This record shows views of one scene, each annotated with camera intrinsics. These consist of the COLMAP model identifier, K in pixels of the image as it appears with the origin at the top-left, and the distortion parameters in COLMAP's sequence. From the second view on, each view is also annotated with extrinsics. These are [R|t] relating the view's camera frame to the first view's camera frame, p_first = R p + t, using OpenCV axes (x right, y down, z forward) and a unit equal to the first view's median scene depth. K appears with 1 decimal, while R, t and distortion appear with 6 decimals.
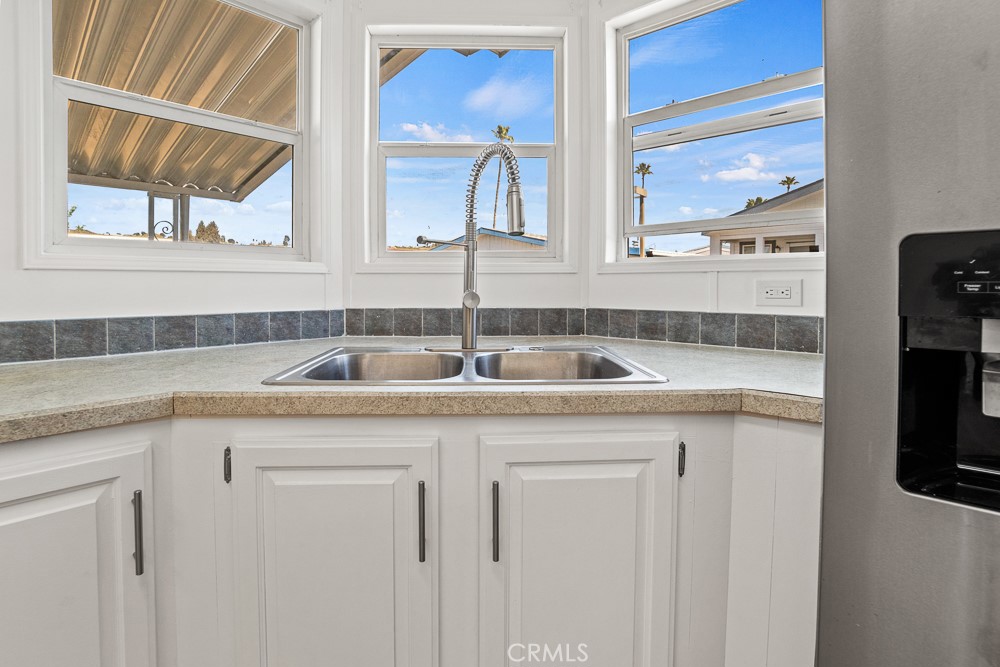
lens RADIAL K [[488.8, 0, 496.7], [0, 488.8, 291.2], [0, 0, 1]] dist [-0.000594, 0.000103]
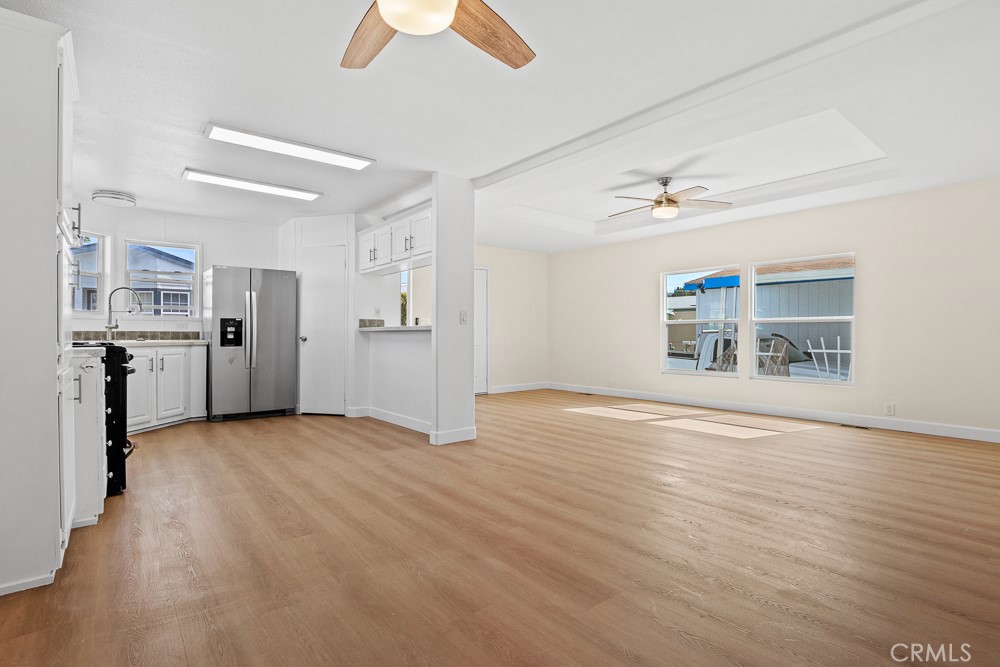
lens RADIAL K [[489.0, 0, 500.0], [0, 489.0, 333.5], [0, 0, 1]] dist [-0.035914, -0.000101]
pose [[0.163395, -0.000734, 0.986561, -3.024583], [0.007615, 0.999971, -0.000518, 0.088884], [-0.986531, 0.007597, 0.163395, -2.352983]]
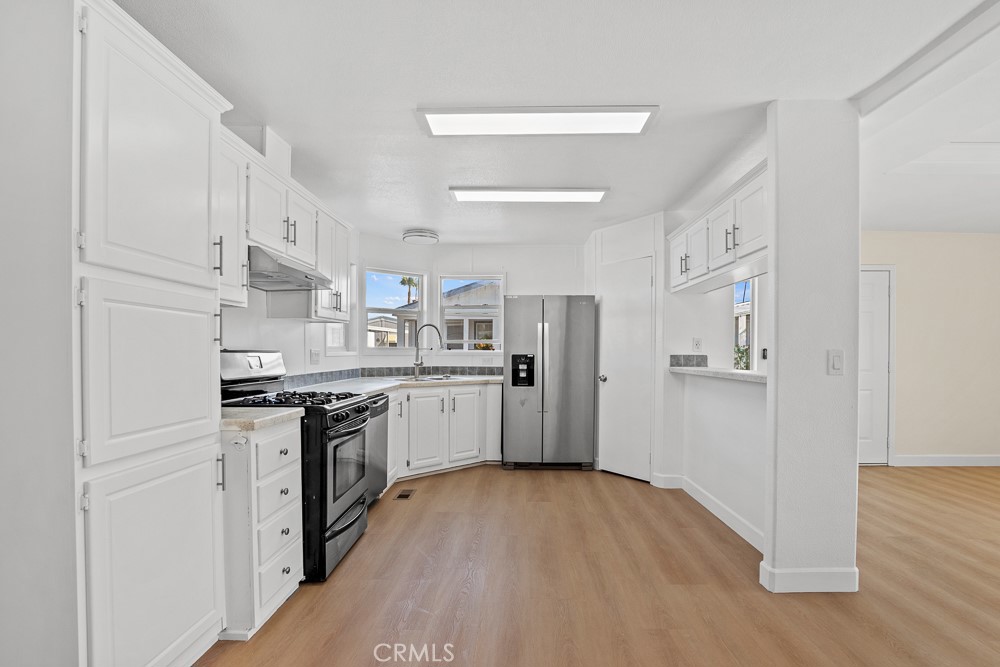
lens RADIAL K [[484.1, 0, 500.0], [0, 484.1, 358.5], [0, 0, 1]] dist [-0.037670, 0.000495]
pose [[0.770842, -0.008373, 0.636972, -1.866379], [0.004034, 0.999958, 0.008263, -0.050223], [-0.637014, -0.003800, 0.770843, -2.130404]]
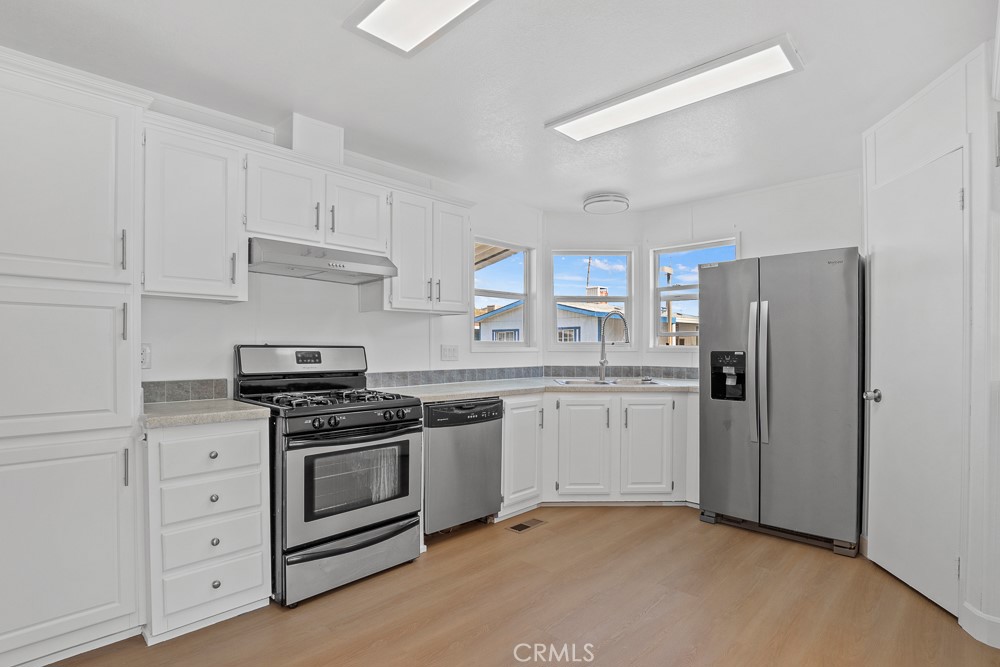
lens RADIAL K [[486.3, 0, 502.1], [0, 486.3, 350.1], [0, 0, 1]] dist [-0.029891, 0.000759]
pose [[0.998945, 0.000875, -0.045918, -0.518782], [-0.001025, 0.999994, -0.003236, -0.046355], [0.045915, 0.003280, 0.998940, -1.879611]]
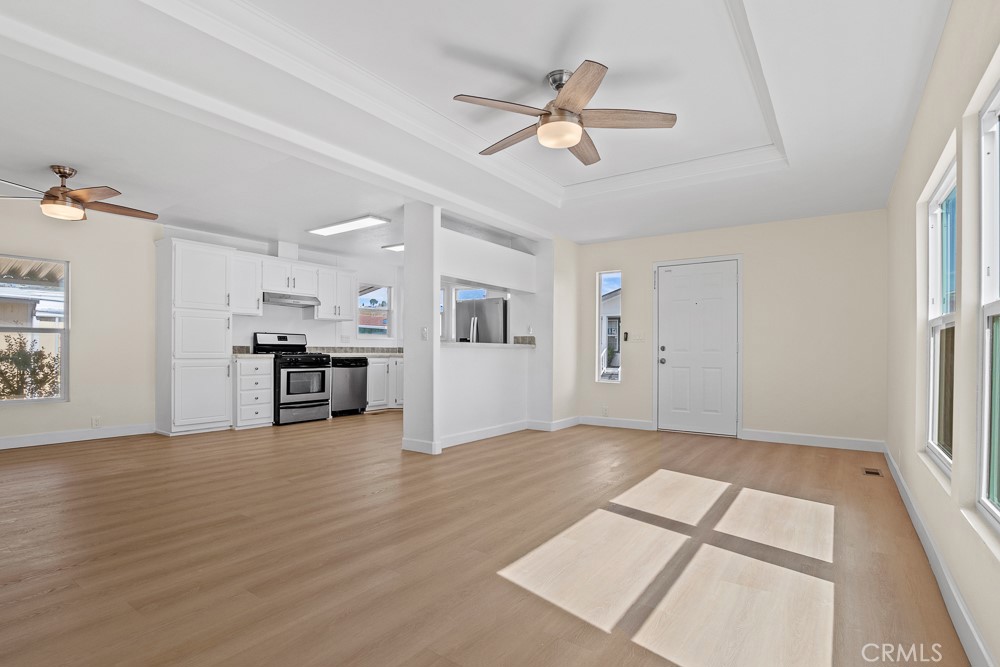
lens RADIAL K [[486.3, 0, 502.1], [0, 486.3, 350.1], [0, 0, 1]] dist [-0.029891, 0.000759]
pose [[0.993579, 0.006906, 0.112928, 0.217175], [-0.006186, 0.999958, -0.006726, 0.111255], [-0.112970, 0.005984, 0.993580, -4.912828]]
